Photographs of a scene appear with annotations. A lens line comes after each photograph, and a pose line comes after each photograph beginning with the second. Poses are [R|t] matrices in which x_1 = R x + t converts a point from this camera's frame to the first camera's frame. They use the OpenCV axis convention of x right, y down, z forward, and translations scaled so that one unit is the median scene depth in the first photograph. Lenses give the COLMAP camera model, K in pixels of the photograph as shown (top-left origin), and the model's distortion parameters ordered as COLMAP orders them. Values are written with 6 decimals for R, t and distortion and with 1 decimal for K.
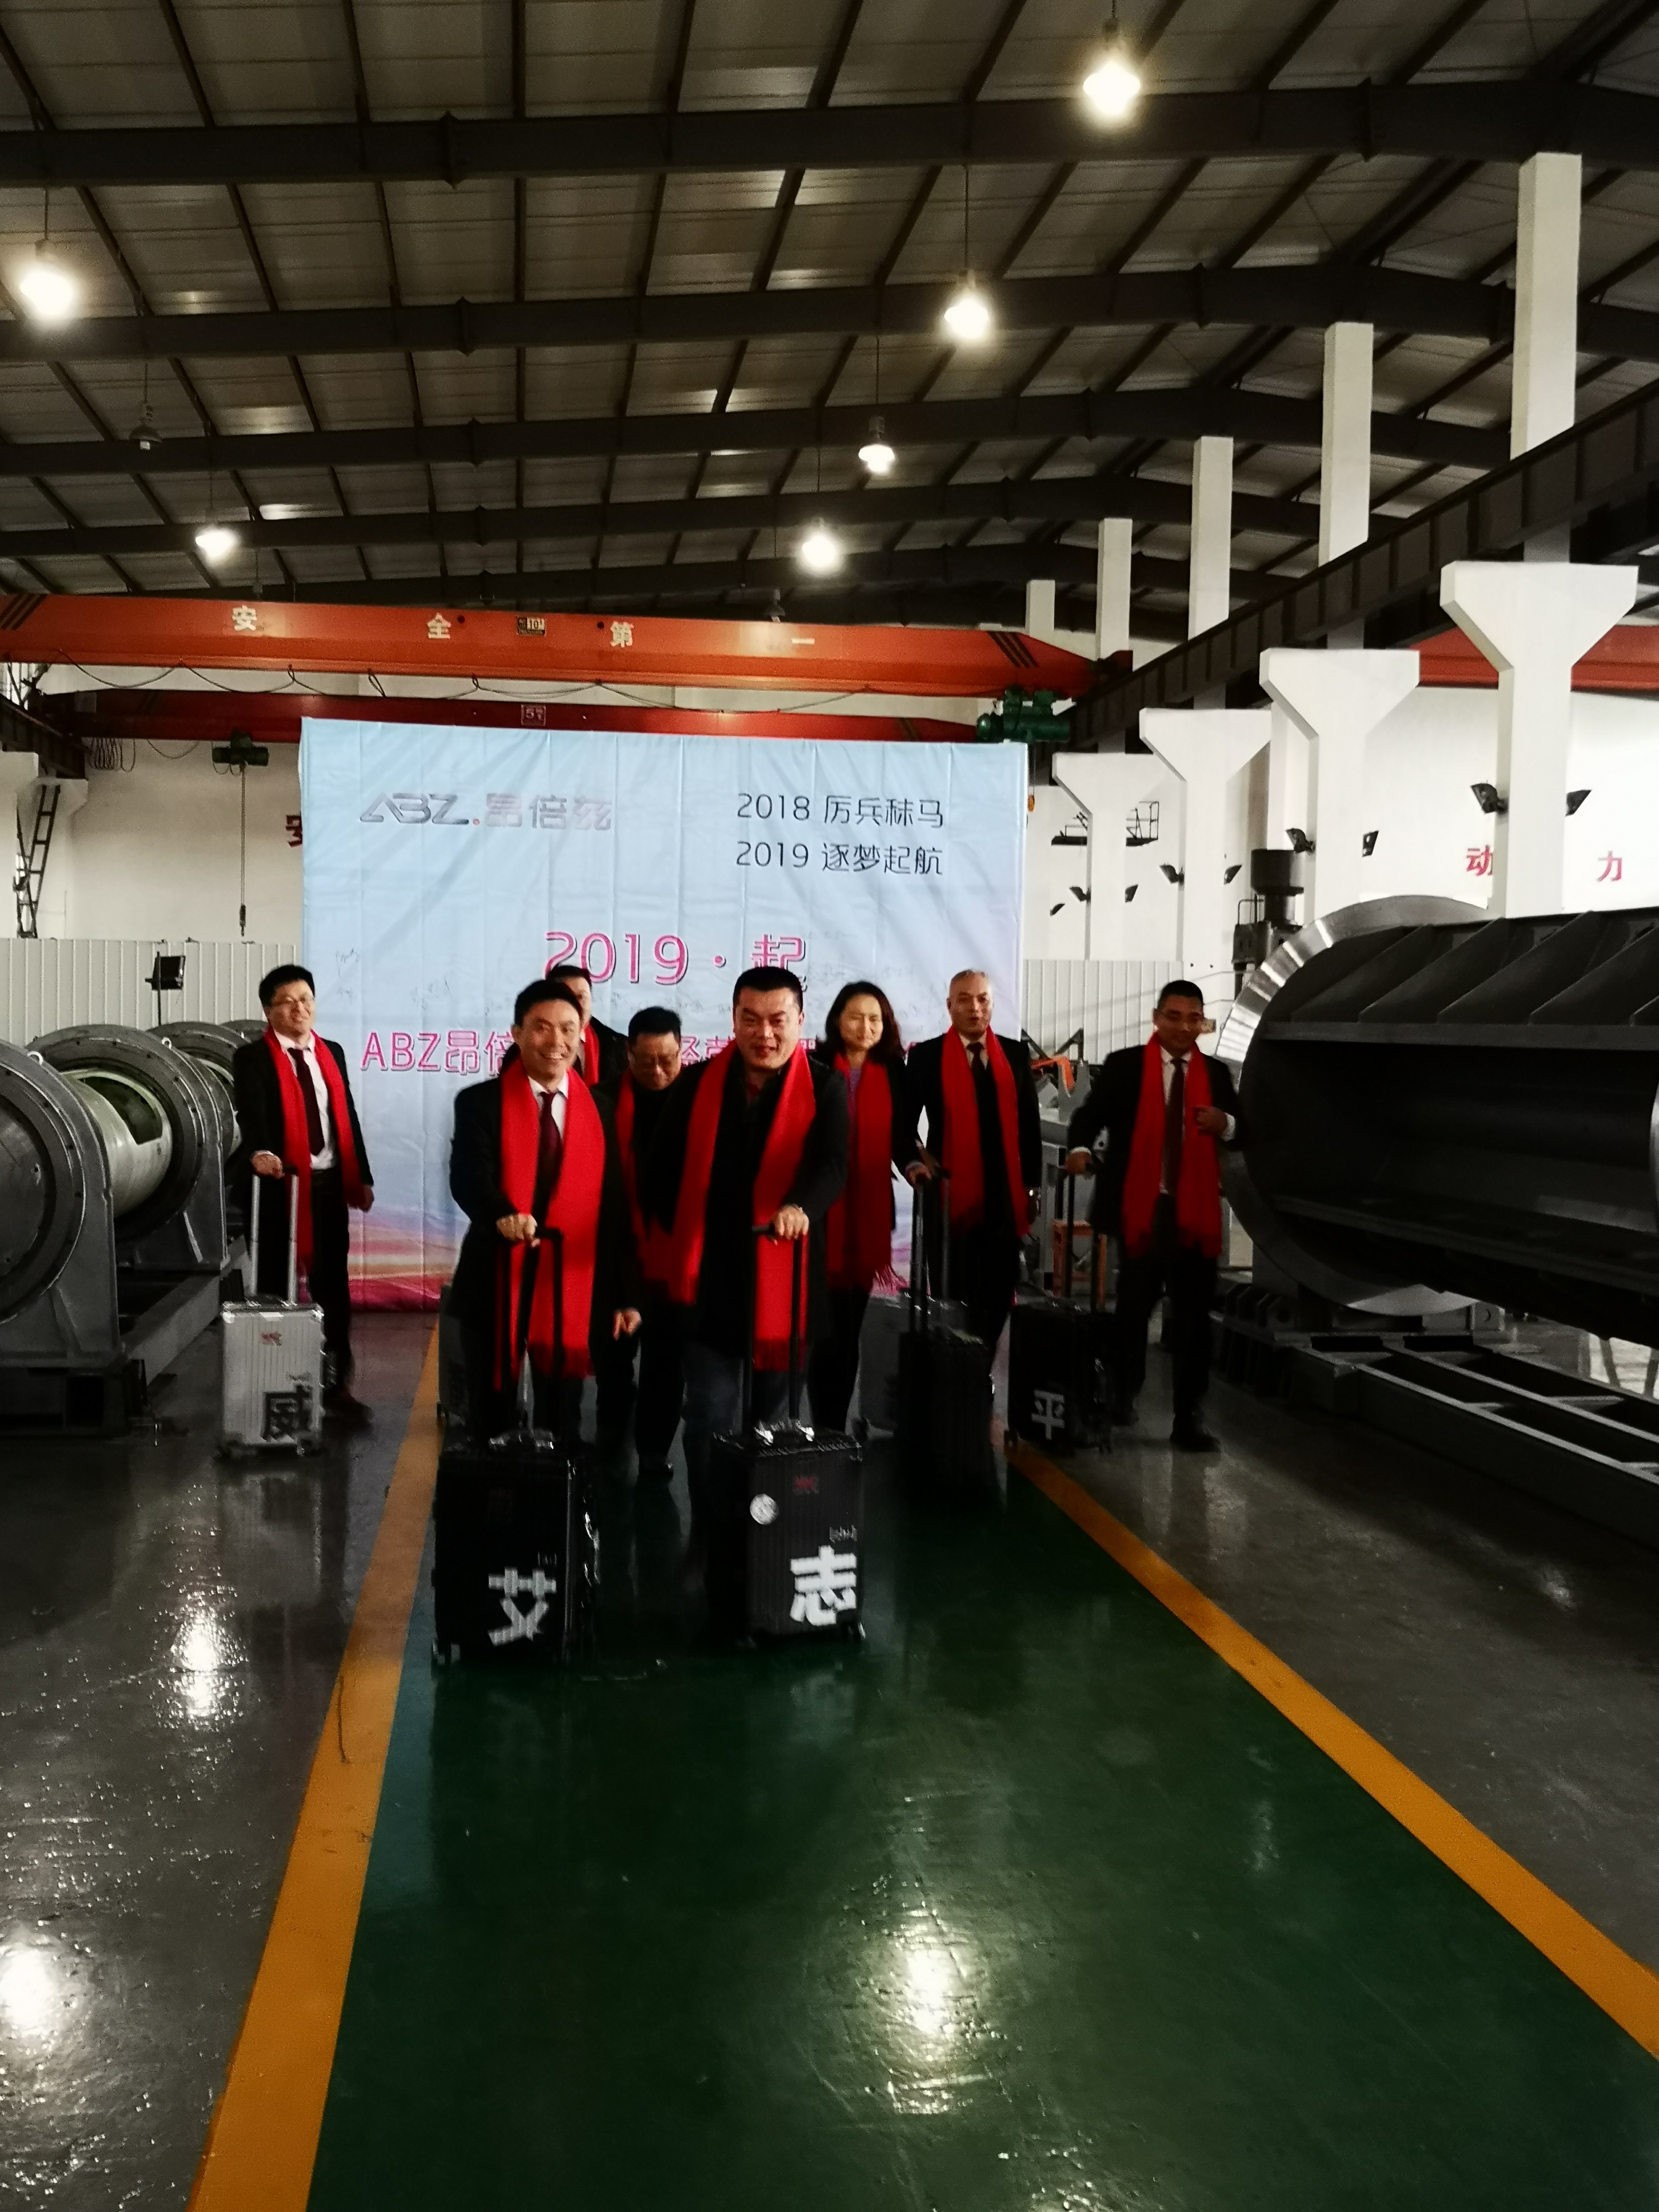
lens RADIAL K [[2322.4, 0, 827.0], [0, 2322.4, 1114.3], [0, 0, 1]] dist [-0.004050, 0.000000]
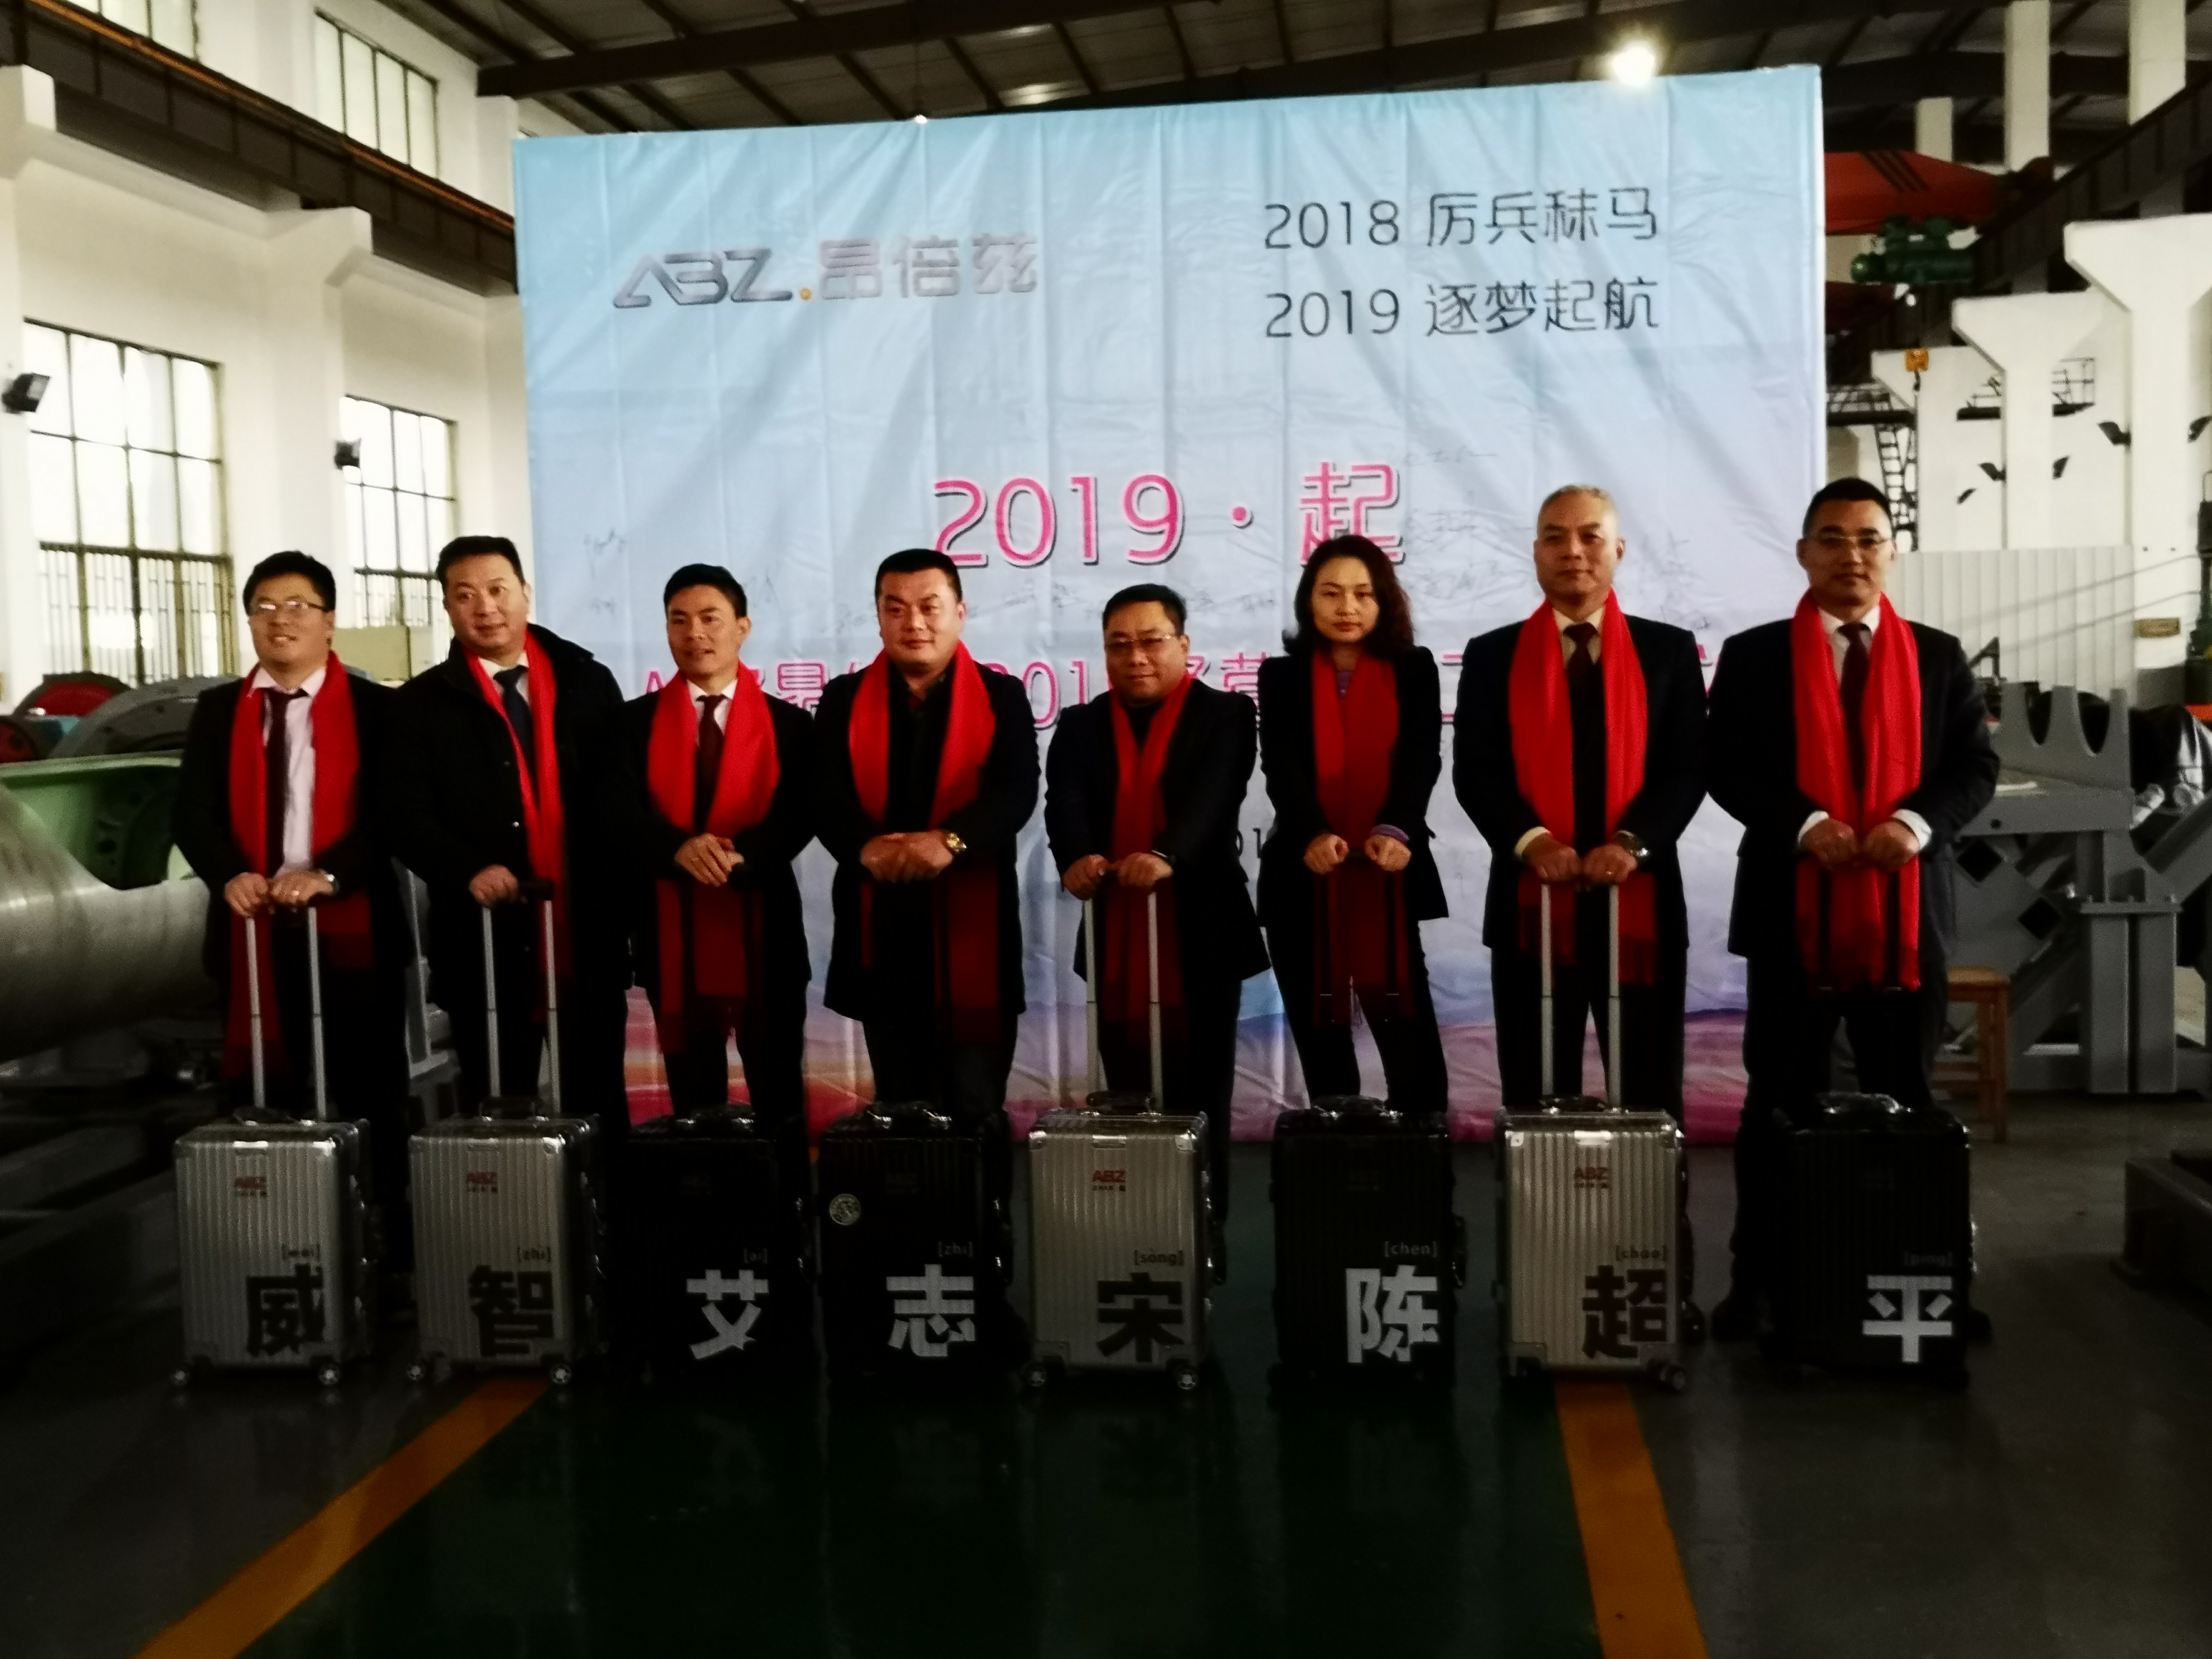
lens RADIAL K [[2322.4, 0, 1110.8], [0, 2322.4, 809.6], [0, 0, 1]] dist [-0.004050, 0.000000]
pose [[0.965340, -0.027677, -0.259526, 0.063572], [0.033511, 0.999275, 0.018084, -0.007764], [0.258837, -0.026154, 0.965567, 0.457749]]
